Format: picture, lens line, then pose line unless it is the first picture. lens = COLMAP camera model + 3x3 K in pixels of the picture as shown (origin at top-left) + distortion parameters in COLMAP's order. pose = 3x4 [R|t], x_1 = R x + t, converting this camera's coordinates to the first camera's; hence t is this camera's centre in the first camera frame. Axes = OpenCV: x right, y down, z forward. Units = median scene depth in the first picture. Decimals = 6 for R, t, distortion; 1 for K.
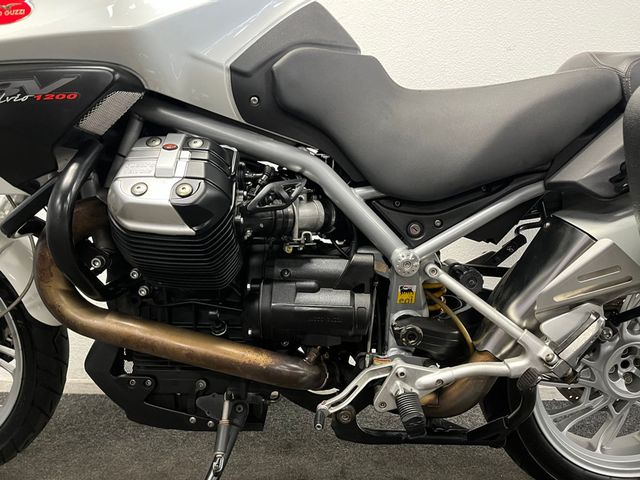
lens RADIAL K [[478.0, 0, 320.0], [0, 478.0, 240.0], [0, 0, 1]] dist [0.090471, -0.116594]
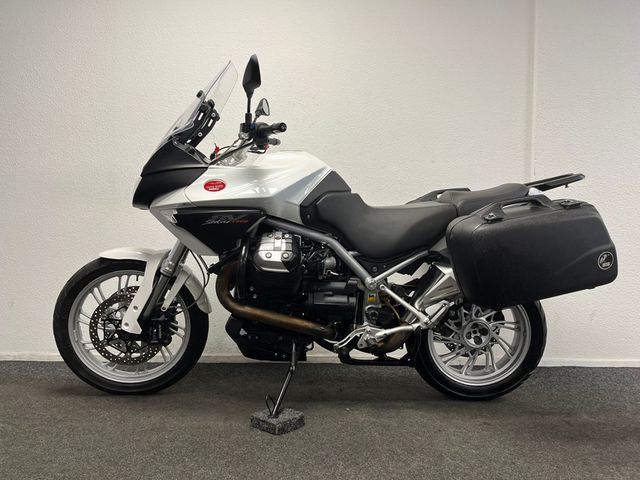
lens RADIAL K [[478.0, 0, 320.0], [0, 478.0, 240.0], [0, 0, 1]] dist [0.090471, -0.116594]
pose [[0.998966, 0.004857, 0.045204, -0.174030], [-0.002722, 0.998883, -0.047173, -0.054321], [-0.045383, 0.047001, 0.997863, -1.313870]]
